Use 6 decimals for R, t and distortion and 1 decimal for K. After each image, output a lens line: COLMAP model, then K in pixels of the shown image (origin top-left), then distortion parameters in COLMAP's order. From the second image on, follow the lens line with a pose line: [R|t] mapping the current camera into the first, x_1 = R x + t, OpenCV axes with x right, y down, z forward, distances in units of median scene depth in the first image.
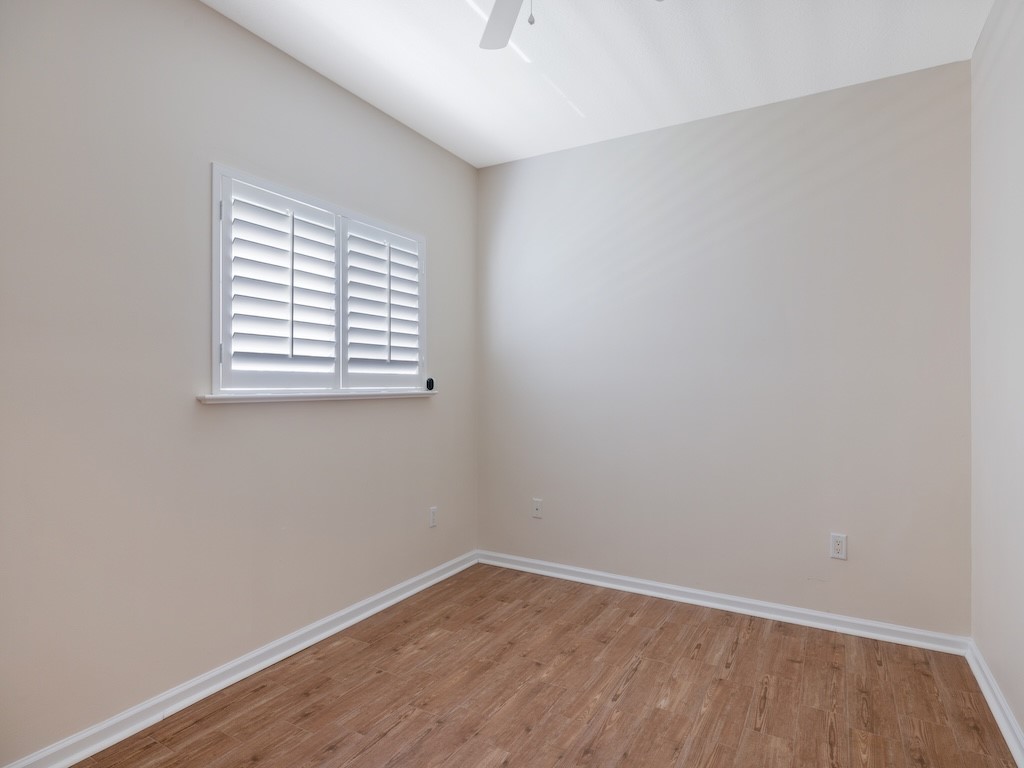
lens RADIAL K [[580.6, 0, 510.2], [0, 580.6, 382.4], [0, 0, 1]] dist [0.003301, -0.000570]
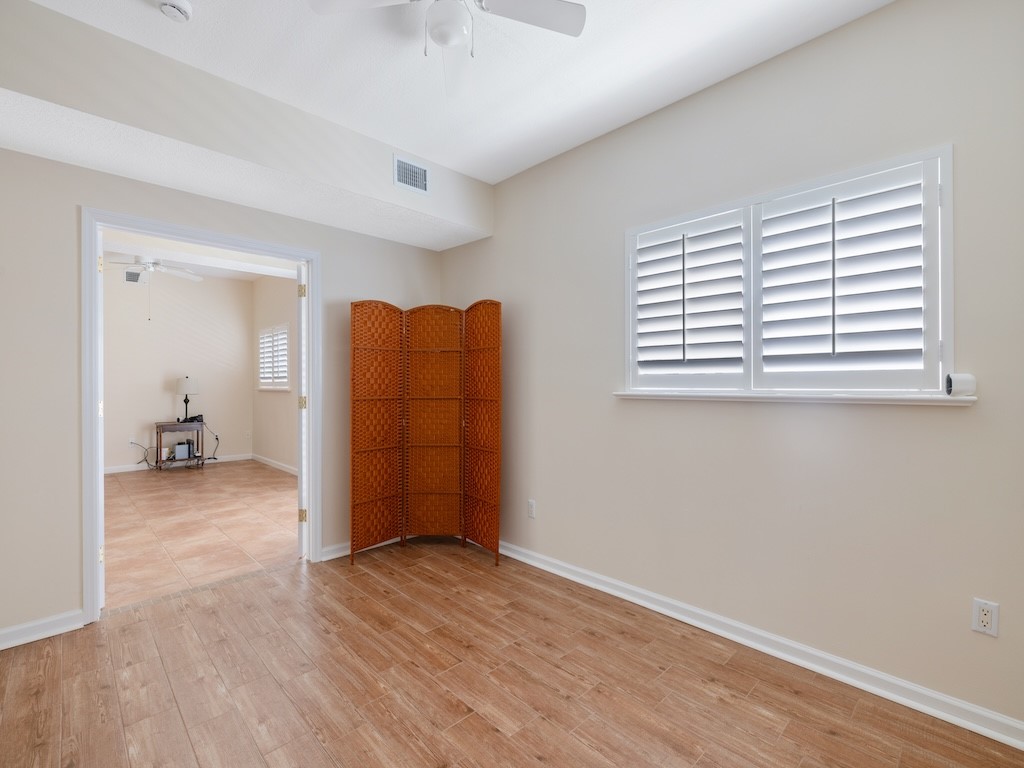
lens RADIAL K [[473.1, 0, 507.6], [0, 473.1, 382.7], [0, 0, 1]] dist [0.002655, -0.000067]
pose [[-0.291655, -0.007185, -0.956497, 0.609883], [0.000426, 0.999971, -0.007642, 0.005710], [0.956524, -0.002636, -0.291643, 0.927879]]
